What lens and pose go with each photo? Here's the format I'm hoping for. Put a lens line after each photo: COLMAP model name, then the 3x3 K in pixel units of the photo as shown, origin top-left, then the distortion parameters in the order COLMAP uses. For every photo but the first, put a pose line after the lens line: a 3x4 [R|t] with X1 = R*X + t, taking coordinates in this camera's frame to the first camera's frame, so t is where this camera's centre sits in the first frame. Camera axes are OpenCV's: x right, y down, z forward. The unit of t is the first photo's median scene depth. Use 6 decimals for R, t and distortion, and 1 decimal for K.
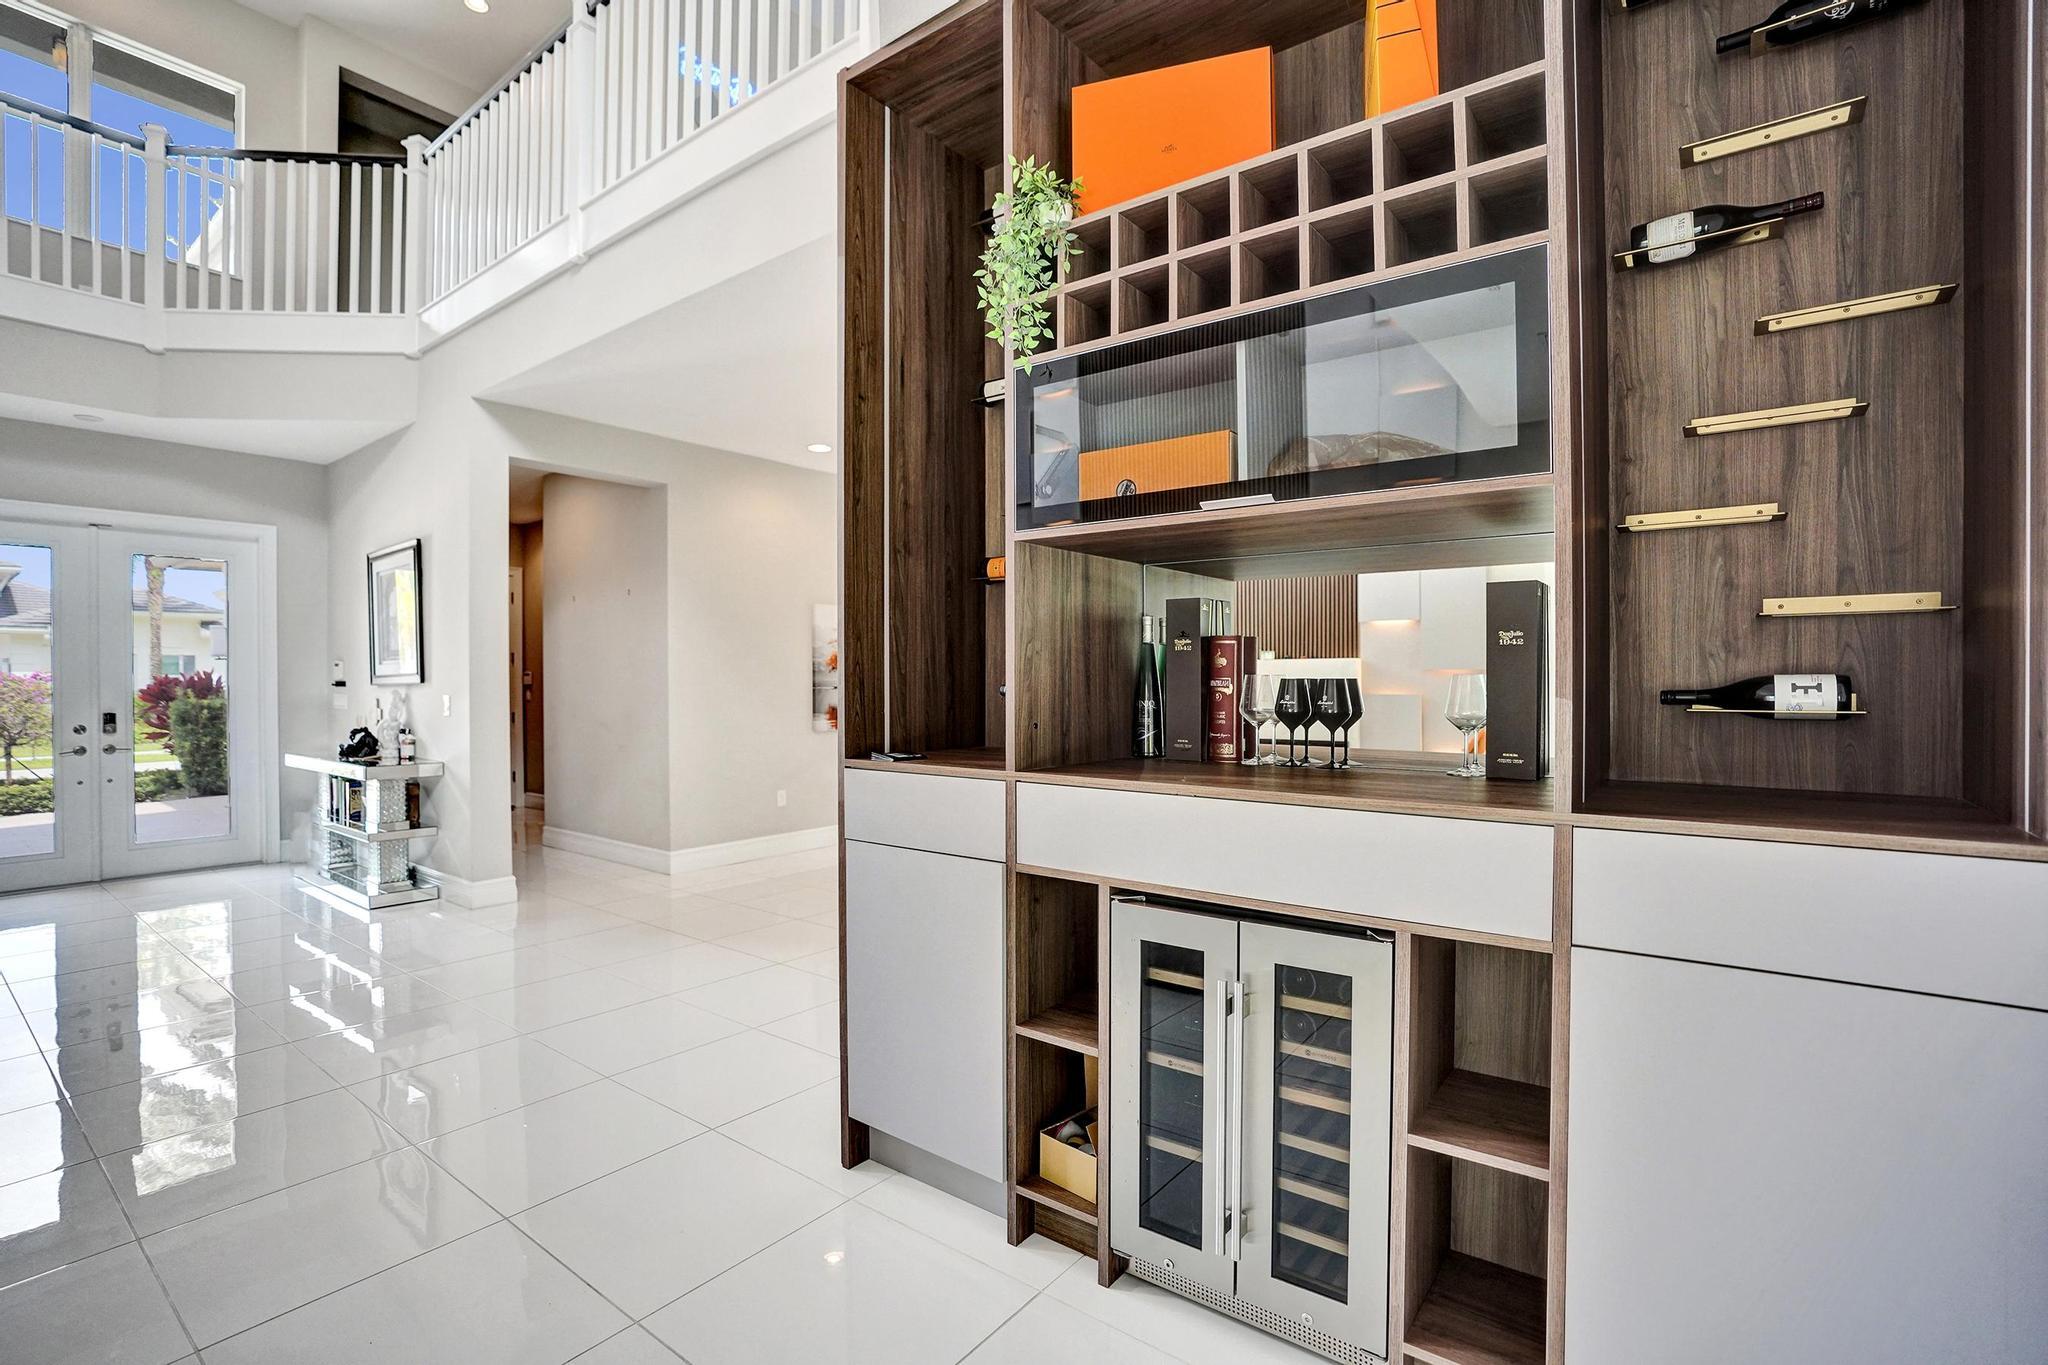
lens RADIAL K [[959.7, 0, 1014.1], [0, 959.7, 679.8], [0, 0, 1]] dist [-0.068806, 0.026706]
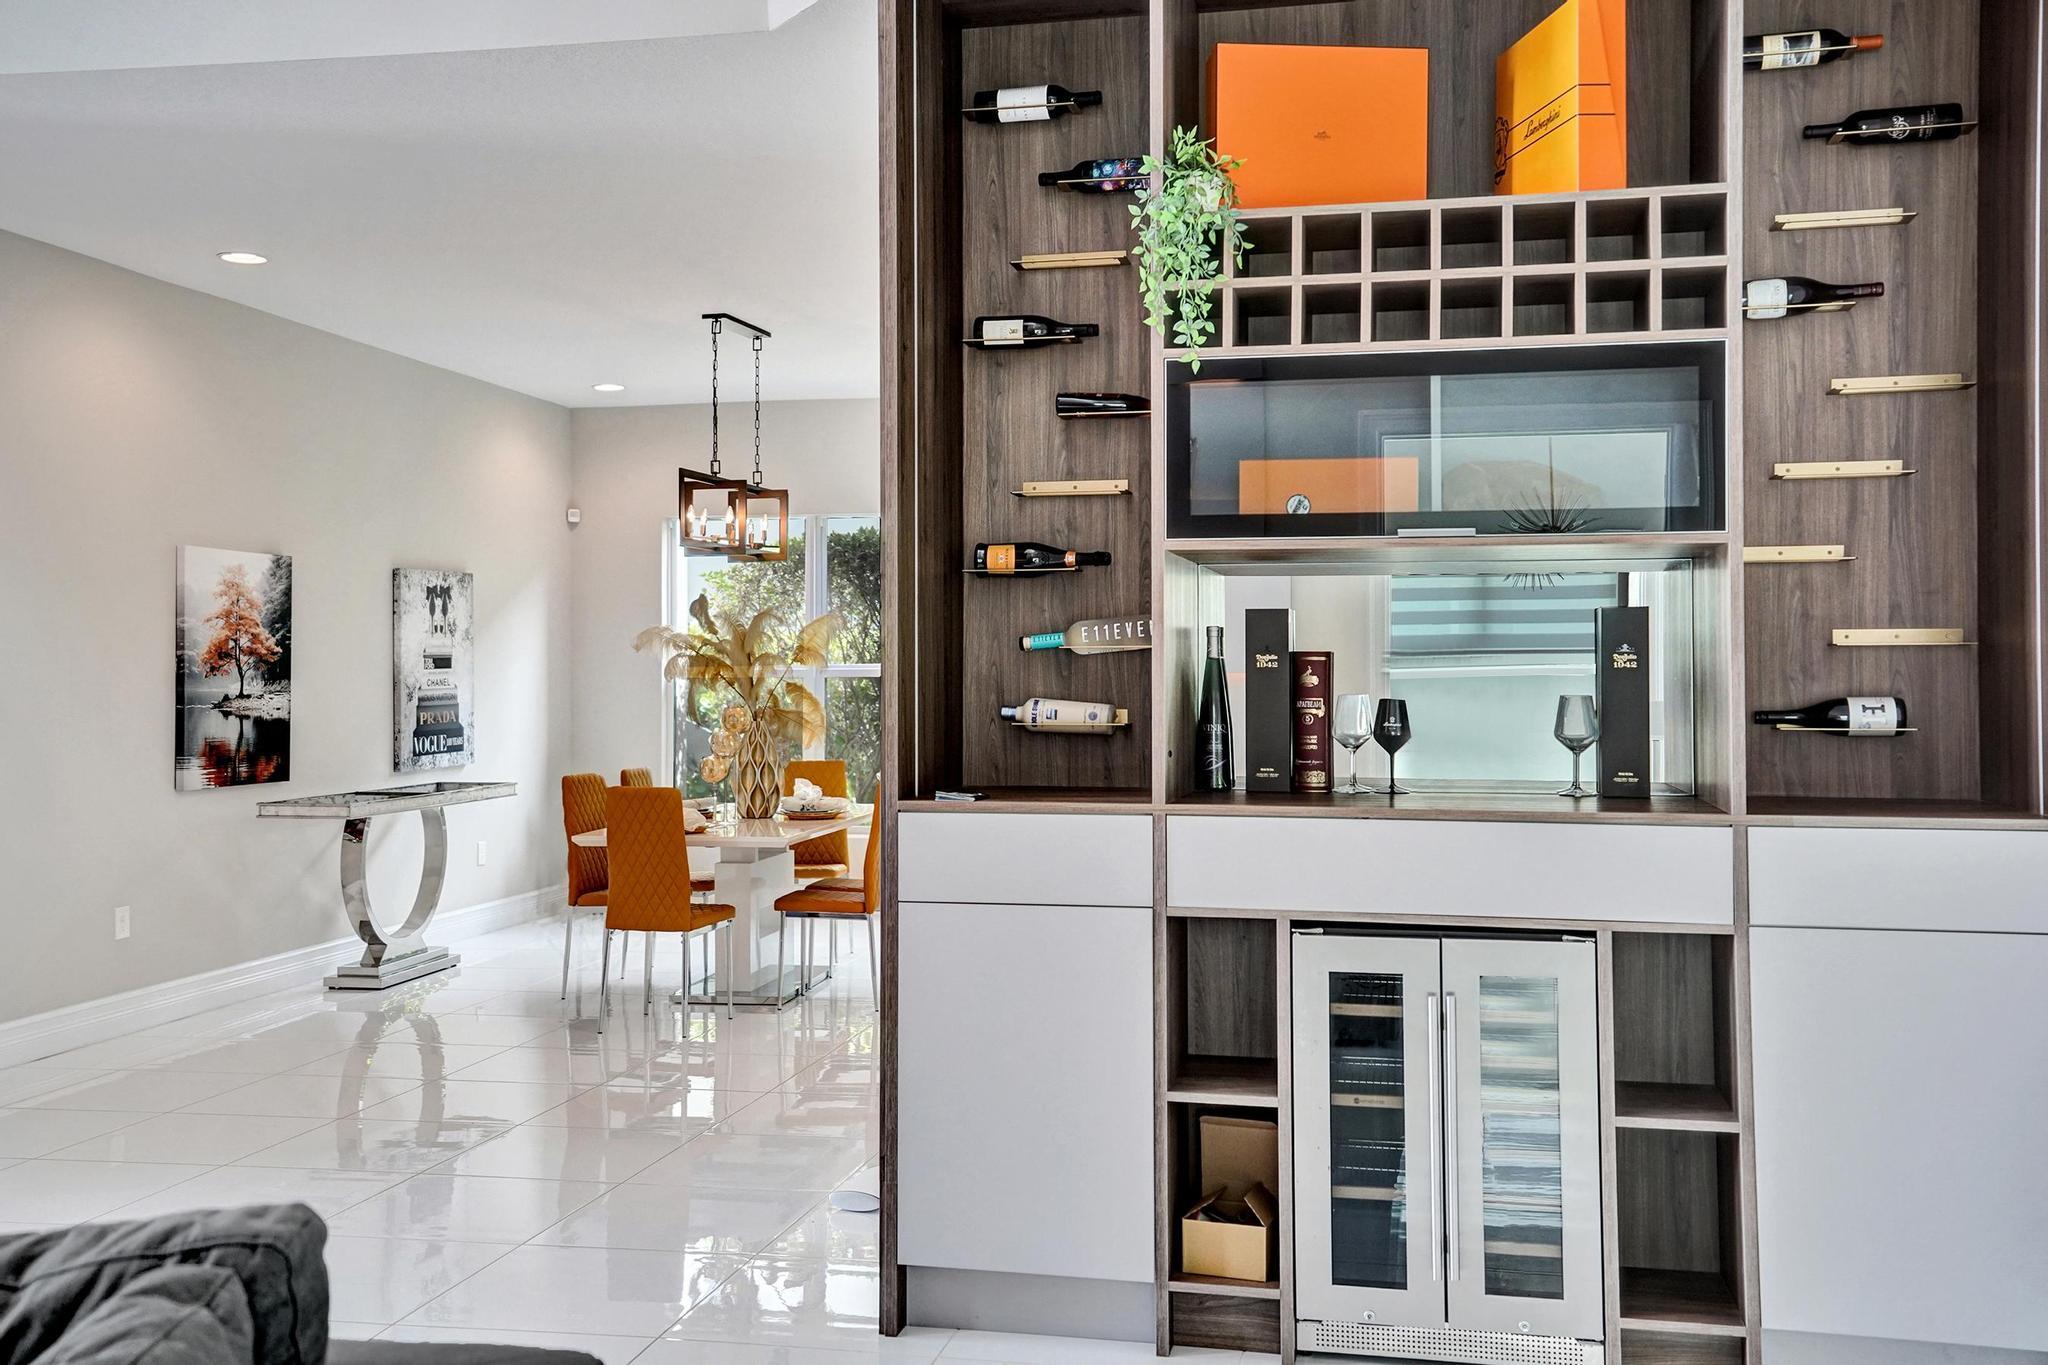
lens RADIAL K [[2001.0, 0, 1021.8], [0, 2001.0, 621.3], [0, 0, 1]] dist [0.077888, 0.005240]
pose [[0.900010, 0.011401, 0.435720, -1.152498], [0.000874, 0.999609, -0.027963, -0.029231], [-0.435869, 0.025548, 0.899648, -0.786183]]
